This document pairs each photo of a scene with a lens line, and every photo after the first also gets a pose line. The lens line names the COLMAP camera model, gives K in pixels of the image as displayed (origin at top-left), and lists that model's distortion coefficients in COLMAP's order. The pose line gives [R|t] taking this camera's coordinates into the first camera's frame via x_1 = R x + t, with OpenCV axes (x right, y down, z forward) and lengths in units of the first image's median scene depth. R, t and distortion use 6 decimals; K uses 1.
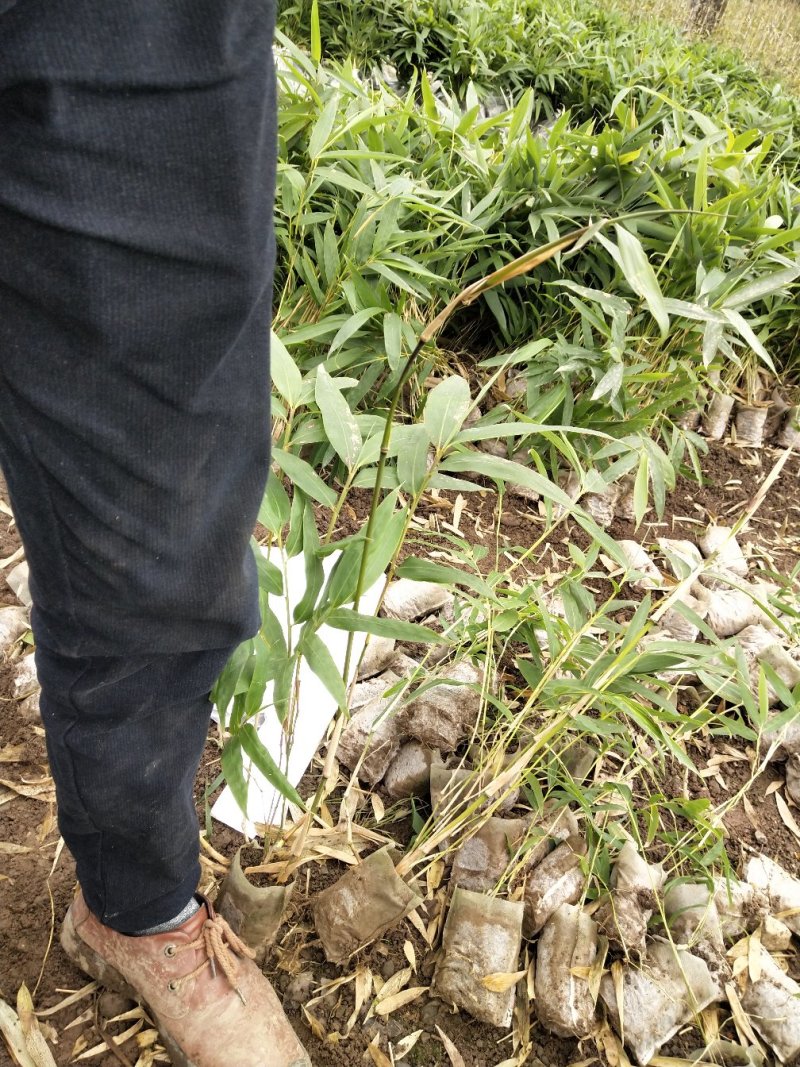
lens RADIAL K [[824.2, 0, 401.0], [0, 824.2, 533.7], [0, 0, 1]] dist [-0.005267, 0.023863]
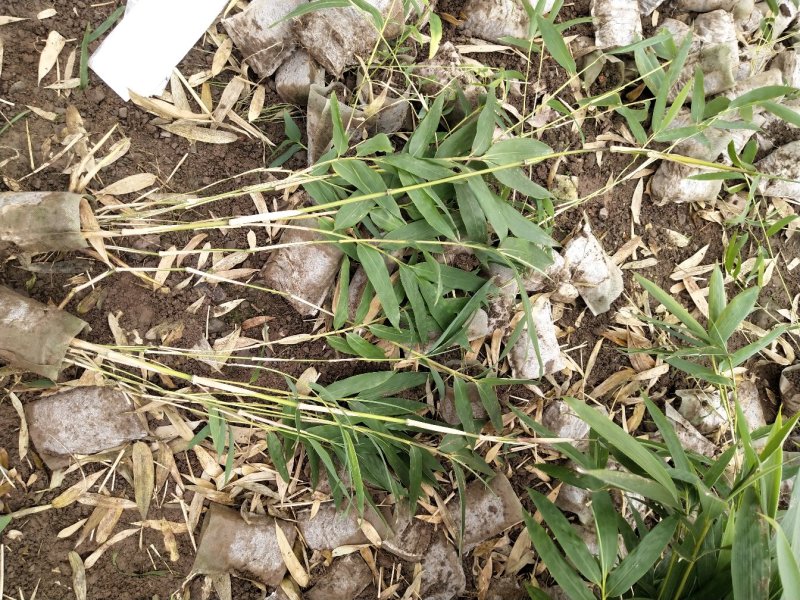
lens RADIAL K [[617.9, 0, 399.0], [0, 617.9, 299.2], [0, 0, 1]] dist [-0.005267, 0.023863]
pose [[0.957856, 0.273310, 0.088392, 0.135383], [-0.255522, 0.670142, 0.696863, -0.083866], [0.131224, -0.690080, 0.711737, 0.302703]]
